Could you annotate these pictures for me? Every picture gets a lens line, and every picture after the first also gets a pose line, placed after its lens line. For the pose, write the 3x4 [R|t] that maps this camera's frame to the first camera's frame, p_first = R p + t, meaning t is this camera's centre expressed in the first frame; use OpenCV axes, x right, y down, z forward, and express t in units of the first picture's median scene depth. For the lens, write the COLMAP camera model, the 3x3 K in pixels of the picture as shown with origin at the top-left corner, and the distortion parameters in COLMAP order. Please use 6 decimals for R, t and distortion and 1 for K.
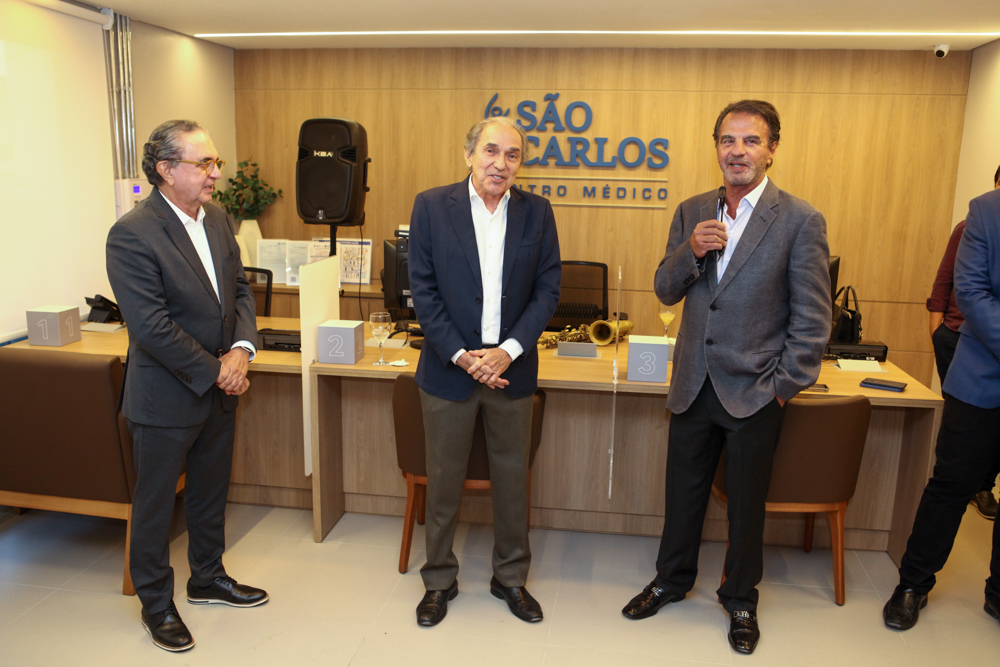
lens RADIAL K [[848.5, 0, 497.0], [0, 848.5, 337.7], [0, 0, 1]] dist [-0.089618, 0.110484]
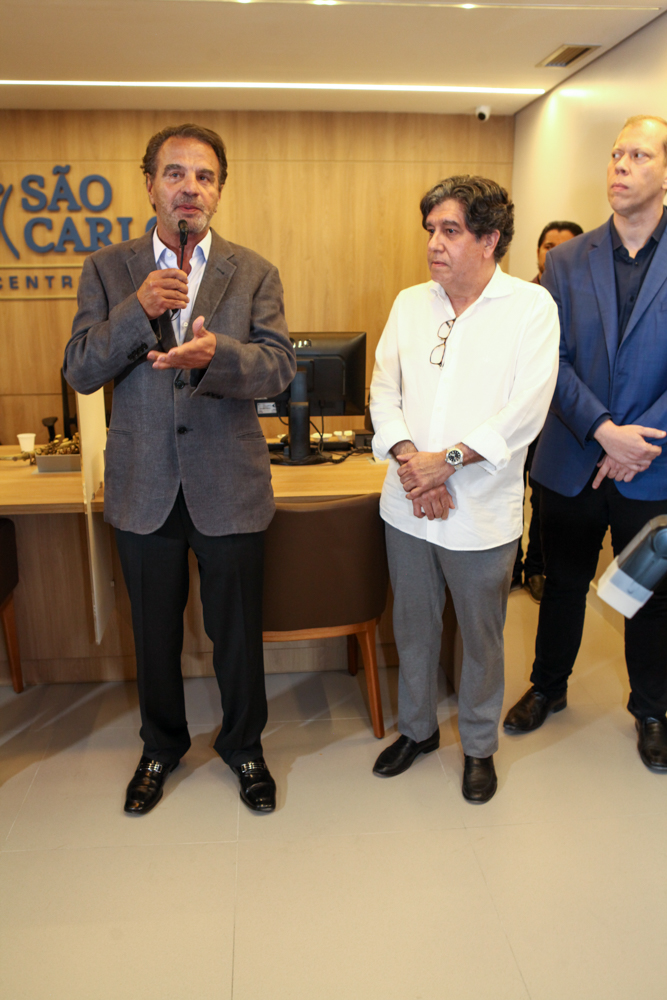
lens RADIAL K [[848.5, 0, 333.5], [0, 848.5, 500.0], [0, 0, 1]] dist [-0.089618, 0.110484]
pose [[0.969463, -0.085277, 0.229935, 0.109388], [0.072318, 0.995312, 0.064225, 0.011532], [-0.234334, -0.045635, 0.971085, 0.103537]]
